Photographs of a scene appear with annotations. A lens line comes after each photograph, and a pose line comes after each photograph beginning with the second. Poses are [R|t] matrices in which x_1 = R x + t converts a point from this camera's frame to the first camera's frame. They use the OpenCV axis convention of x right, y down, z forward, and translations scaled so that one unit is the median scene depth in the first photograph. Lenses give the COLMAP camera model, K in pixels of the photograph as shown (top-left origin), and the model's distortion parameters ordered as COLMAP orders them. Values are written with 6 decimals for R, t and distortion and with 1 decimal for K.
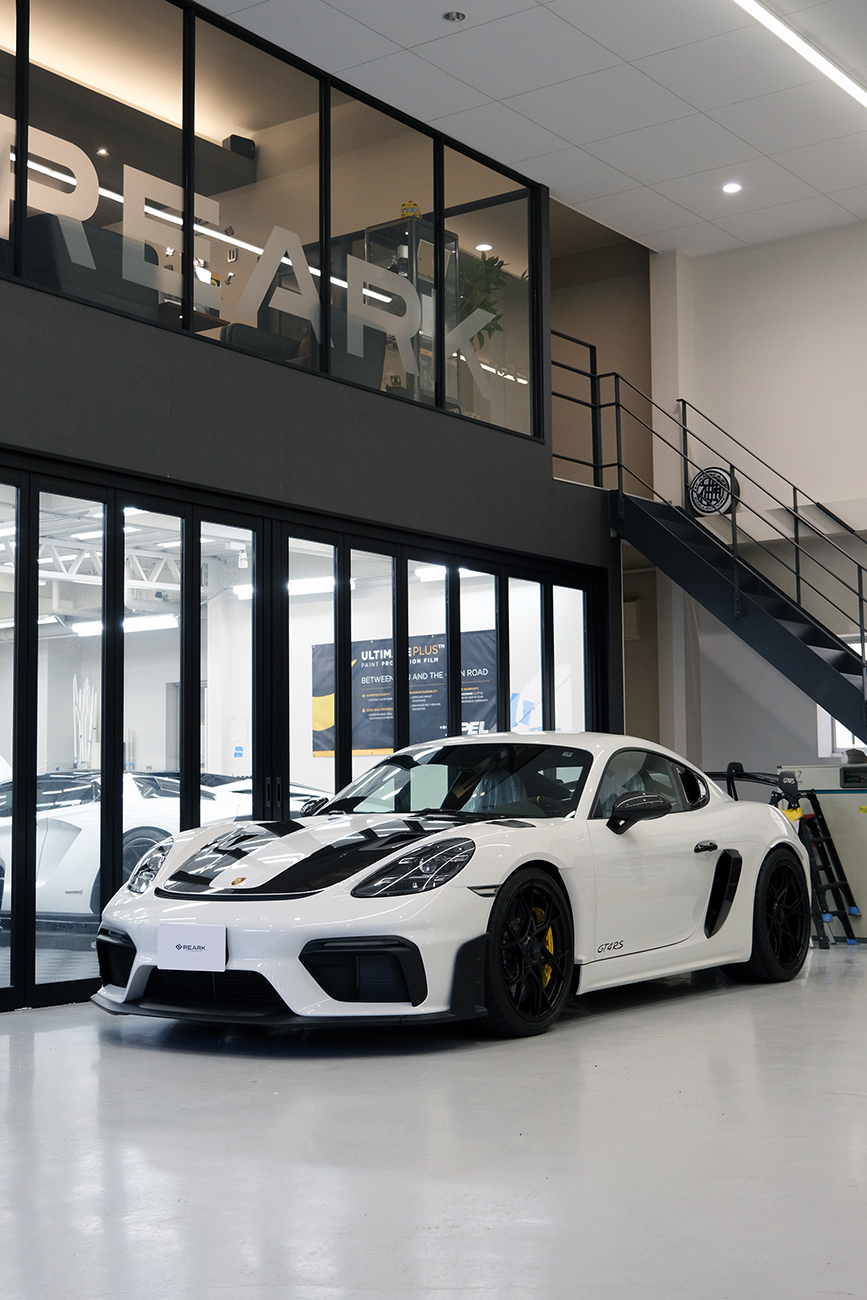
lens RADIAL K [[1733.1, 0, 433.5], [0, 1733.1, 650.0], [0, 0, 1]] dist [-0.009488, -0.002141]
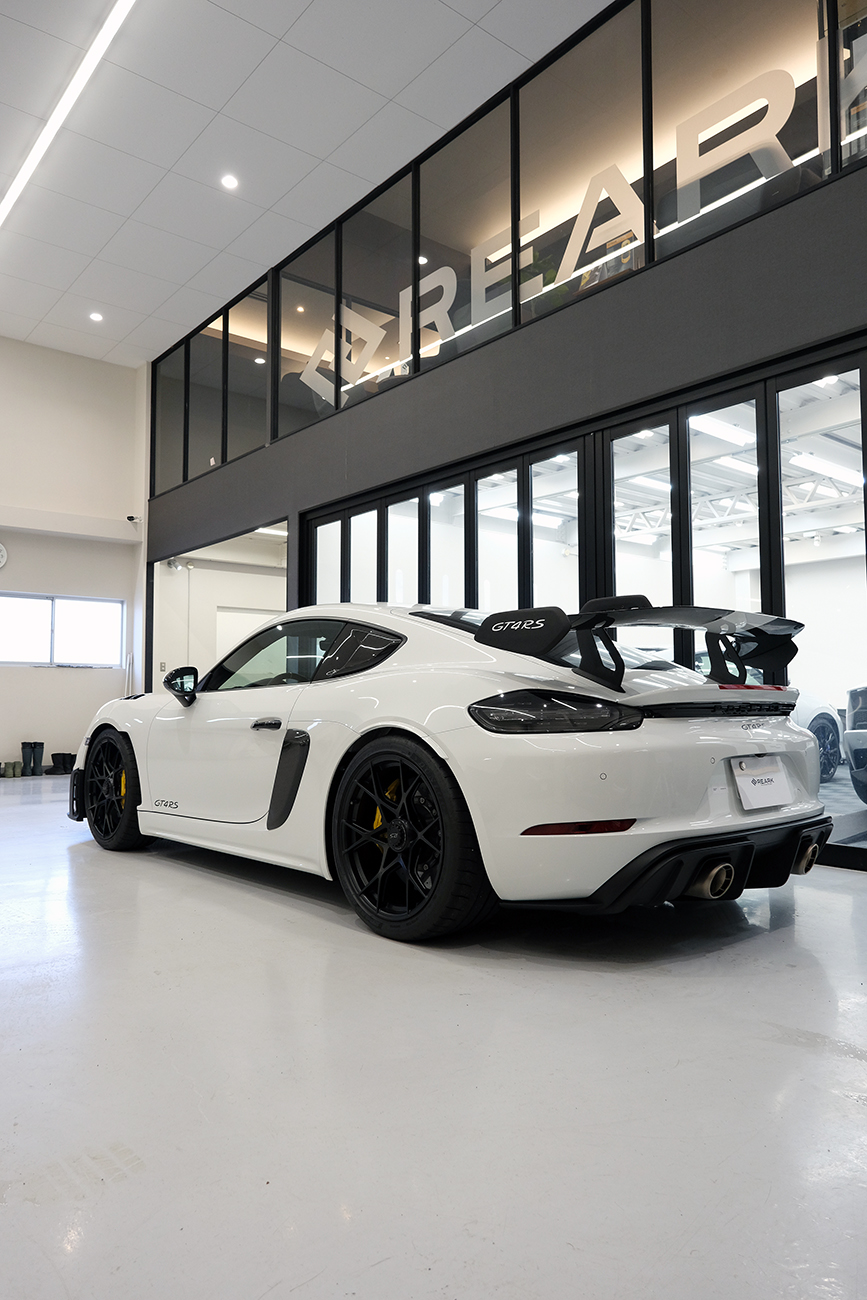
lens RADIAL K [[866.8, 0, 433.5], [0, 866.8, 650.0], [0, 0, 1]] dist [-0.032513, 0.000062]
pose [[-0.238202, -0.051280, -0.969861, 0.524385], [0.097719, 0.992272, -0.076465, 0.110703], [0.966287, -0.112988, -0.231350, 1.111006]]
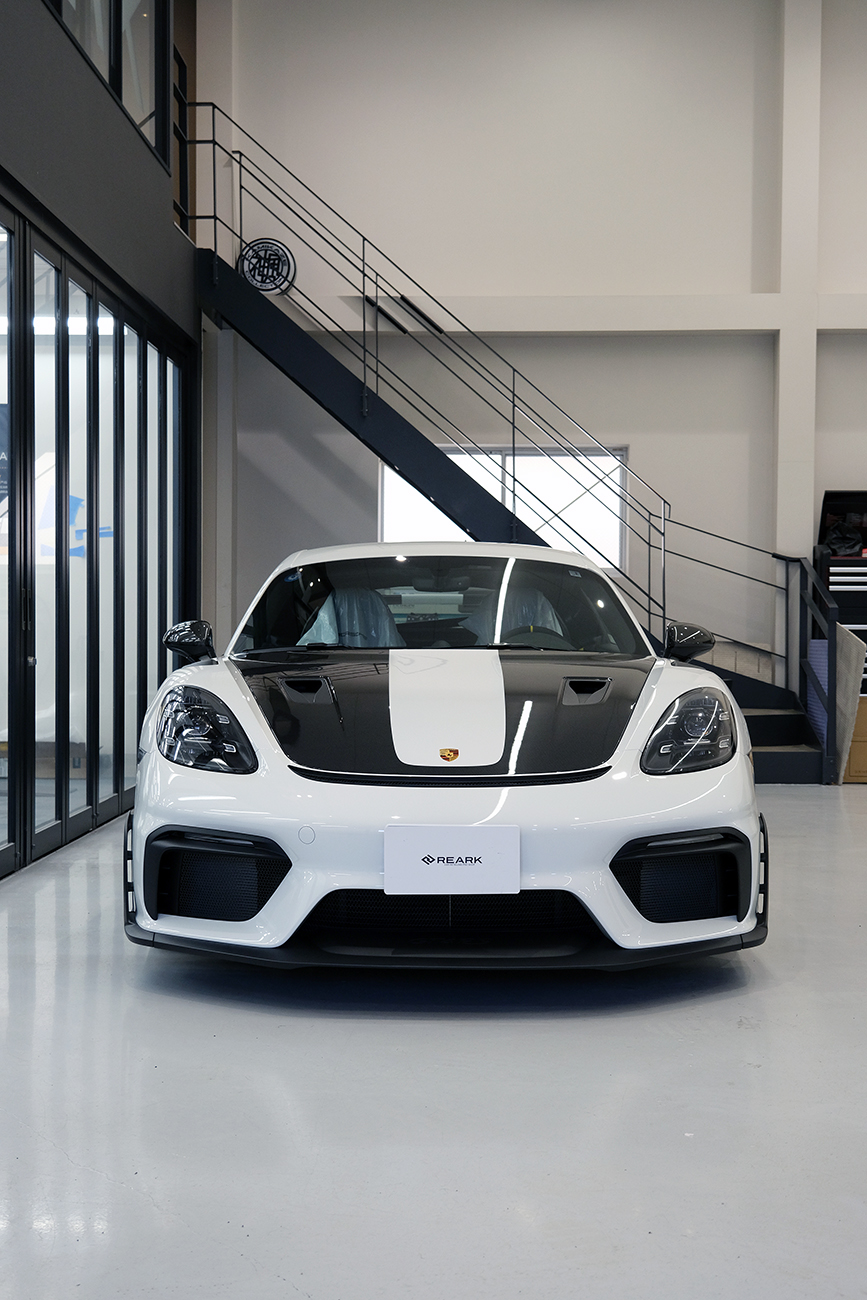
lens RADIAL K [[1681.7, 0, 433.5], [0, 1681.7, 650.0], [0, 0, 1]] dist [0.063979, 0.028351]
pose [[0.821307, 0.004193, 0.570471, -0.384882], [-0.067867, 0.993590, 0.090406, 0.026240], [-0.566436, -0.112967, 0.816327, 0.368263]]
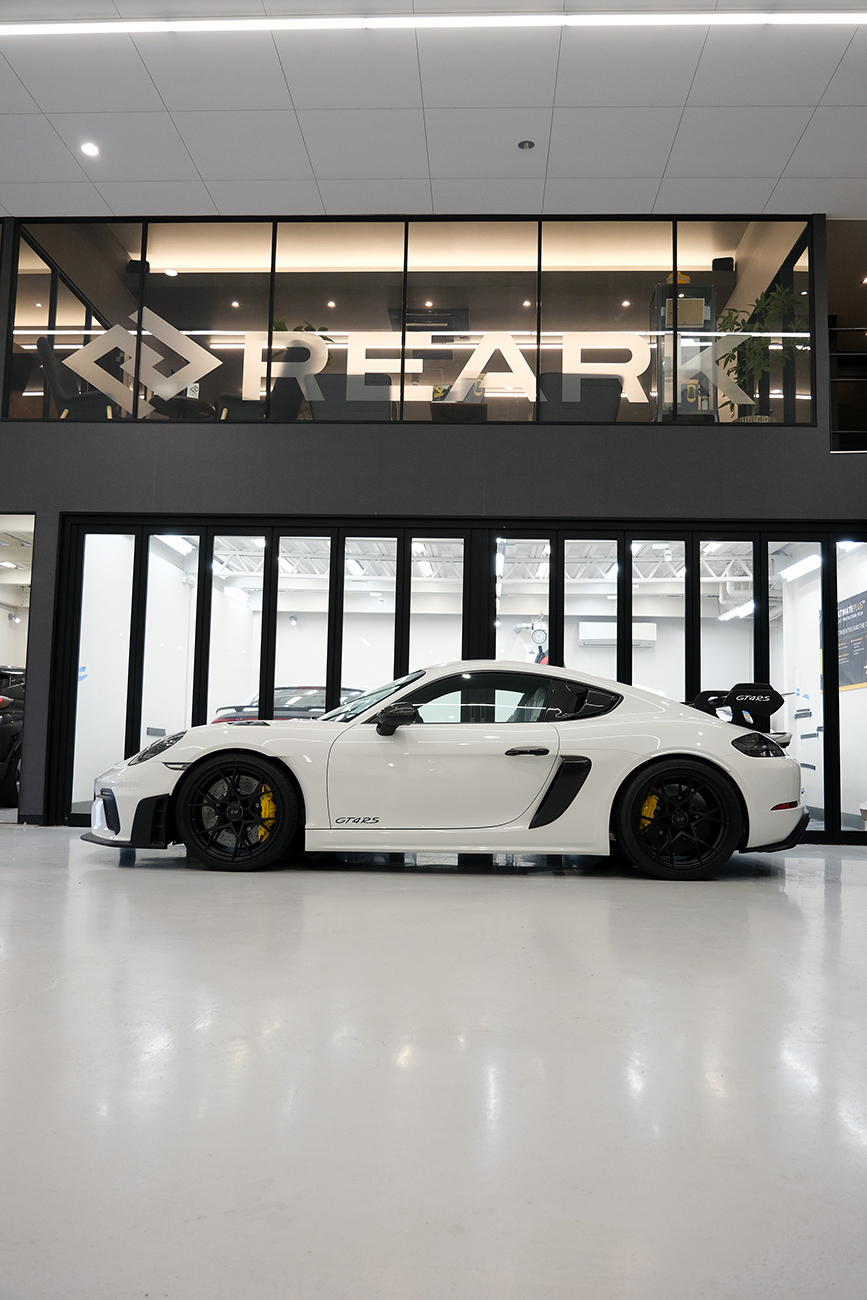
lens RADIAL K [[994.4, 0, 433.5], [0, 994.4, 650.0], [0, 0, 1]] dist [-0.048284, 0.002148]
pose [[0.547052, -0.057581, -0.835116, 0.646836], [0.054352, 0.997970, -0.033206, 0.060139], [0.835332, -0.027225, 0.549071, 0.541265]]
